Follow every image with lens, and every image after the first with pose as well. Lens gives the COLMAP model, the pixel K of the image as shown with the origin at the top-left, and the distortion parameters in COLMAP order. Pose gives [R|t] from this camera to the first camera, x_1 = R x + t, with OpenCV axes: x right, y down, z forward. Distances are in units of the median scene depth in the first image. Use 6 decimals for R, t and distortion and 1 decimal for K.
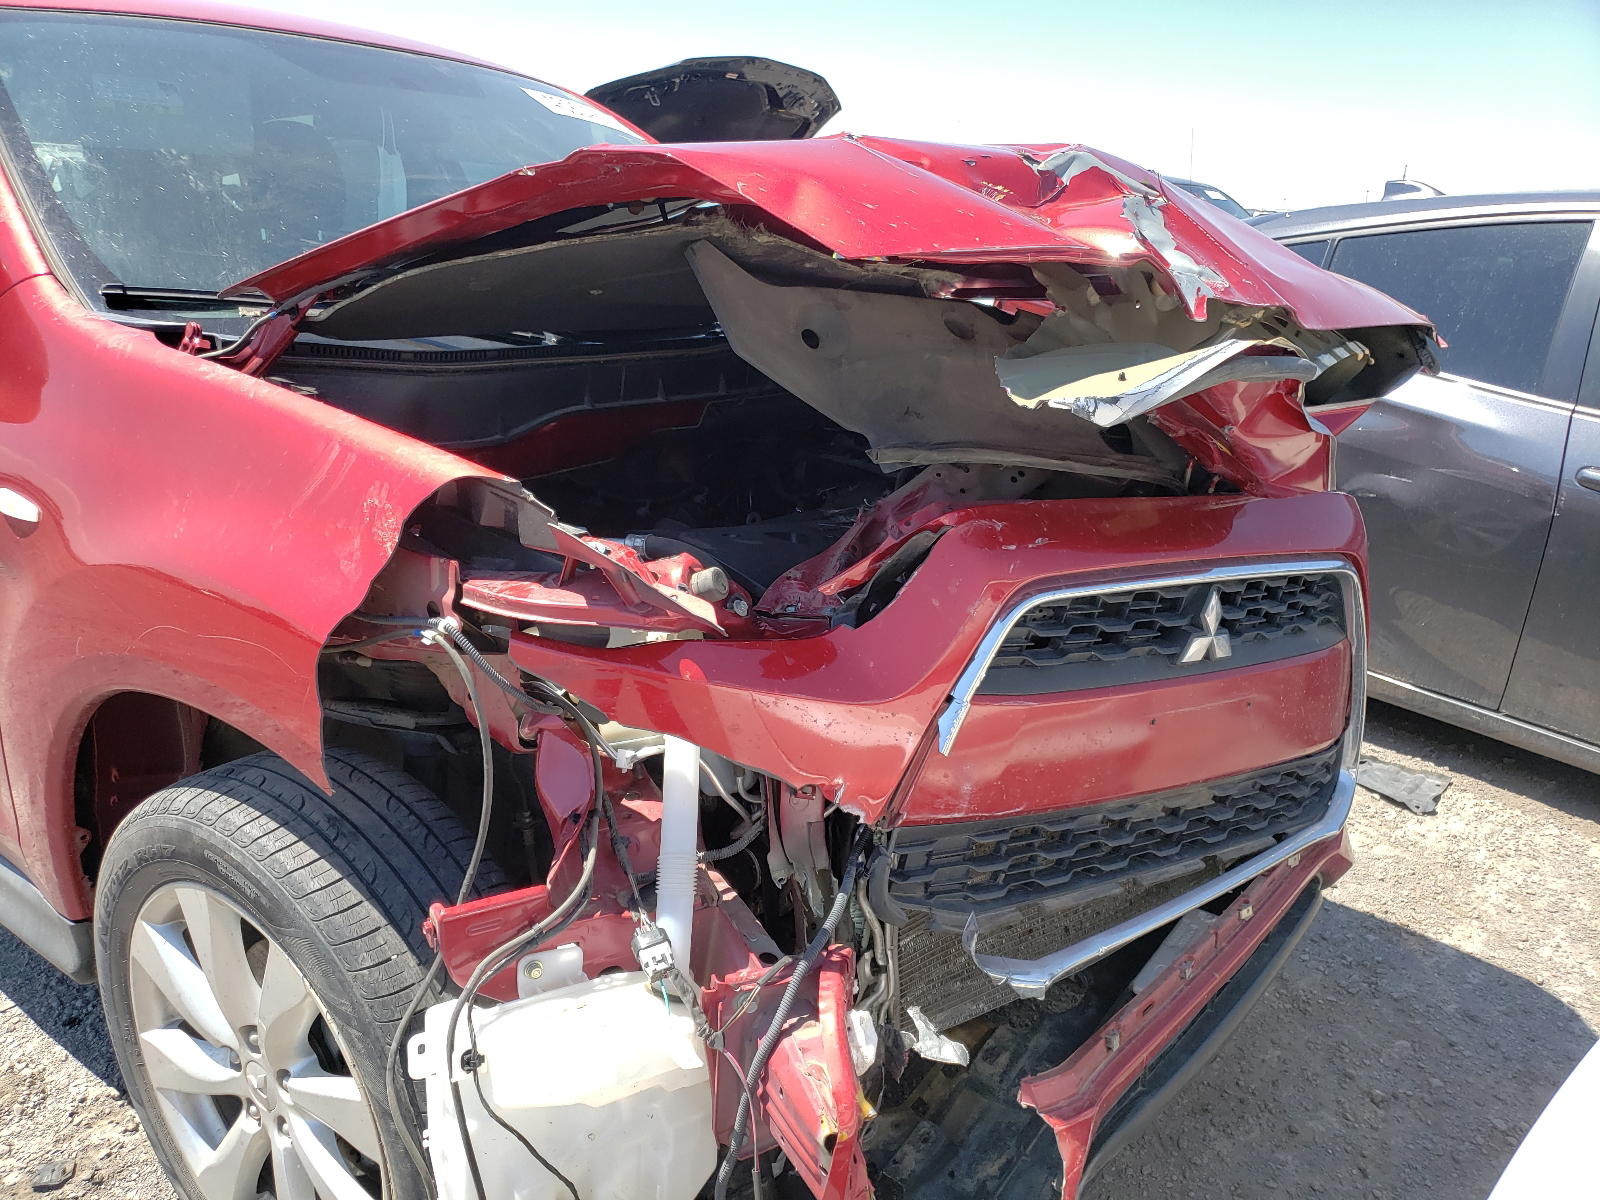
lens RADIAL K [[1302.7, 0, 800.0], [0, 1302.7, 600.0], [0, 0, 1]] dist [0.152835, -0.198739]
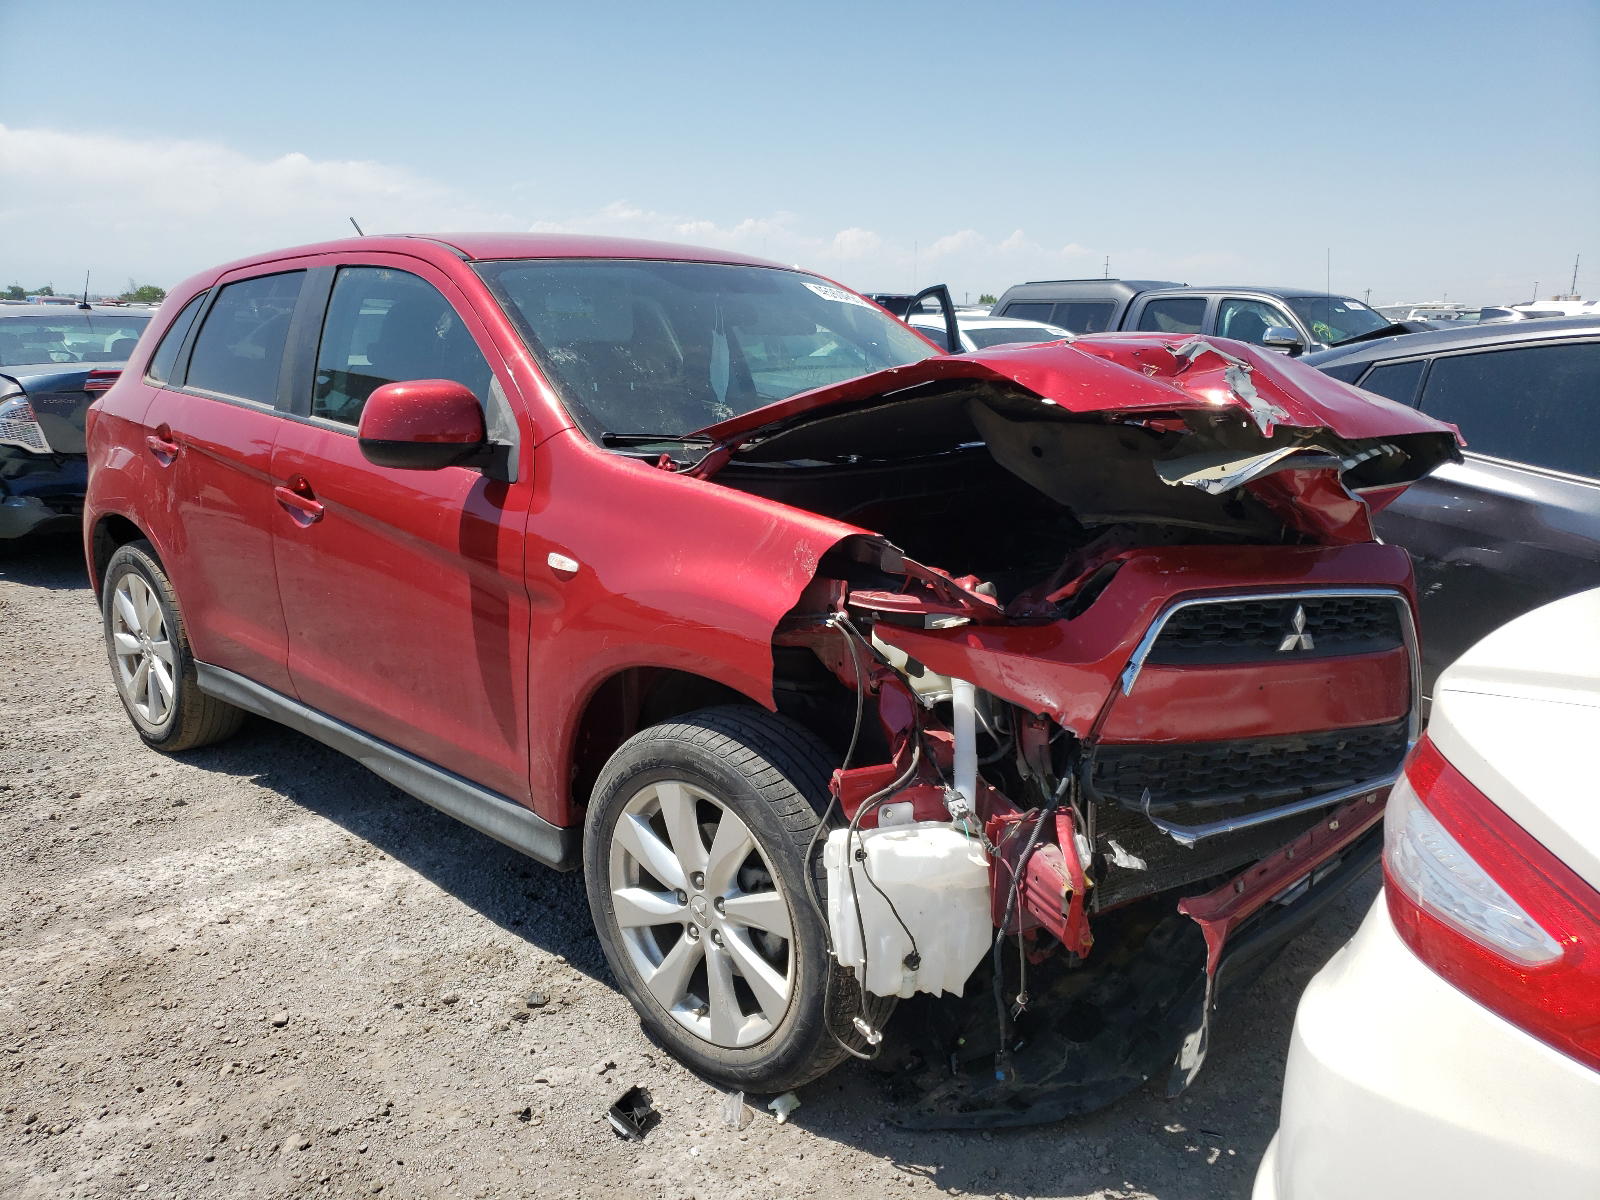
lens RADIAL K [[1302.7, 0, 800.0], [0, 1302.7, 600.0], [0, 0, 1]] dist [0.152835, -0.198739]
pose [[0.993989, -0.011308, -0.108895, -0.117504], [0.002453, 0.996702, -0.081114, 0.129893], [0.109453, 0.080359, 0.990738, -0.706331]]
